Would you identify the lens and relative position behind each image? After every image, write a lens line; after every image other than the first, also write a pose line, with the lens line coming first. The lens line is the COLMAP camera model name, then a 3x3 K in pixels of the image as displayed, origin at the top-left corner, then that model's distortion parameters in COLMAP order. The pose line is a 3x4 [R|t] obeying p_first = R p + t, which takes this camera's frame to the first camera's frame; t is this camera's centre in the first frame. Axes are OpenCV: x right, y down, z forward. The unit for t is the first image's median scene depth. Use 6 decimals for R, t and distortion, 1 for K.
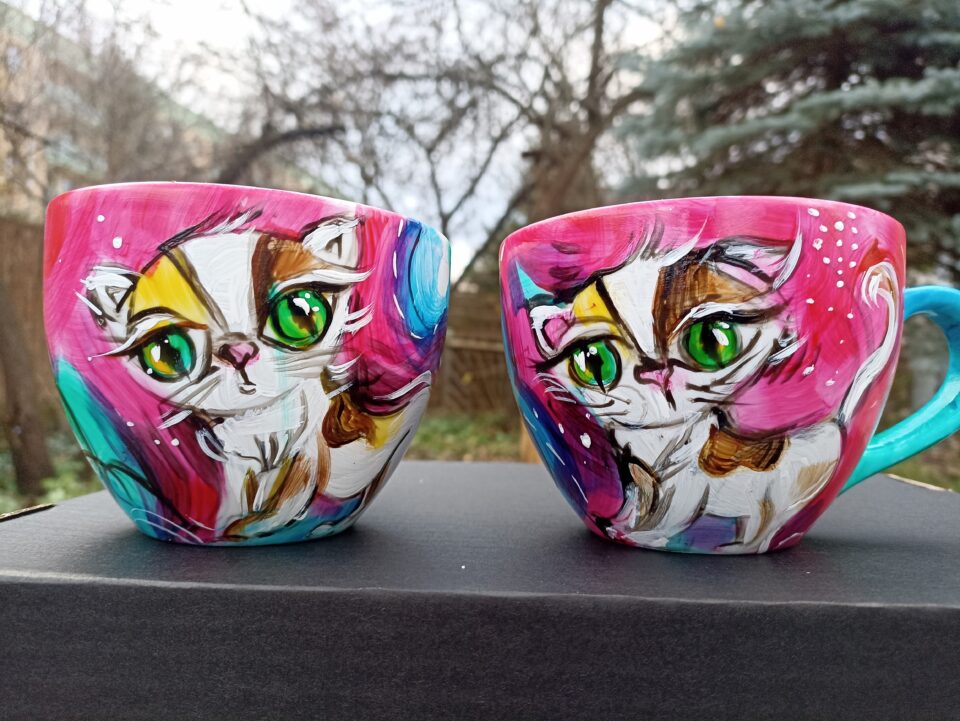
lens RADIAL K [[717.4, 0, 486.1], [0, 717.4, 360.2], [0, 0, 1]] dist [-0.033014, -0.004891]
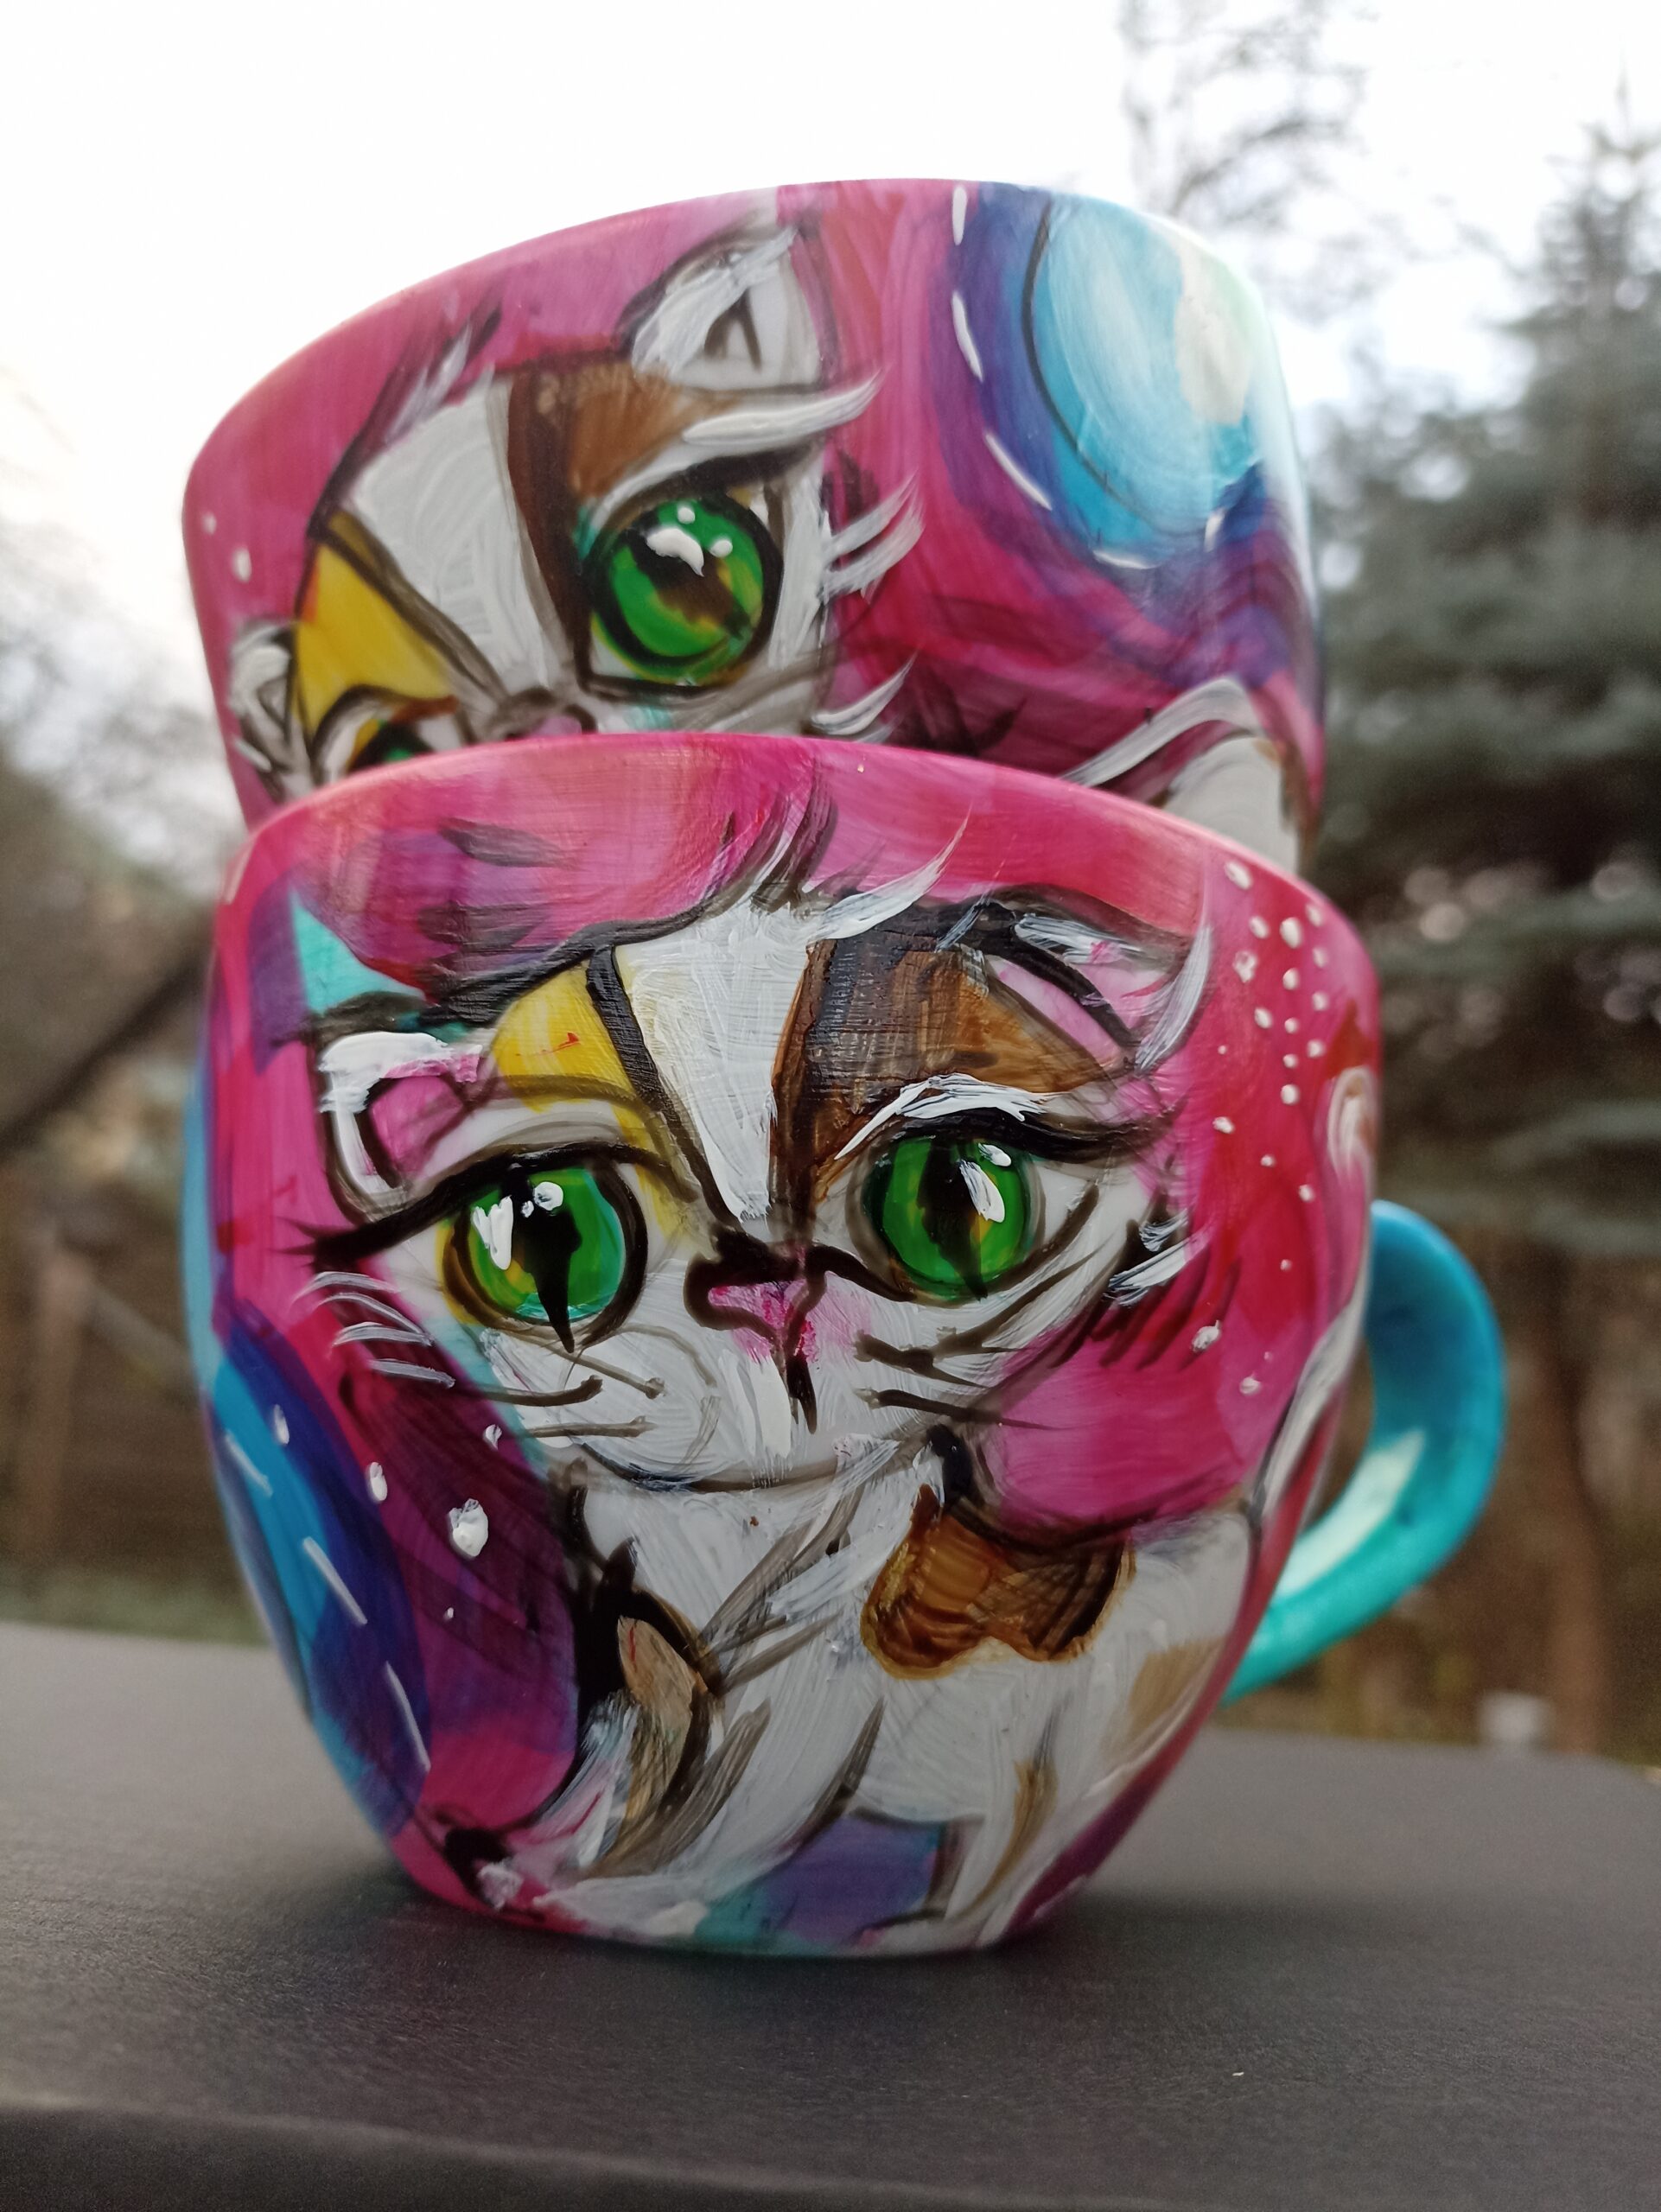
lens RADIAL K [[1653.0, 0, 809.5], [0, 1653.0, 1120.5], [0, 0, 1]] dist [-0.033014, -0.004891]
pose [[0.899846, 0.165859, 0.403444, -0.025704], [-0.081653, 0.972590, -0.217719, 0.092329], [-0.428496, 0.162972, 0.888724, 0.381191]]
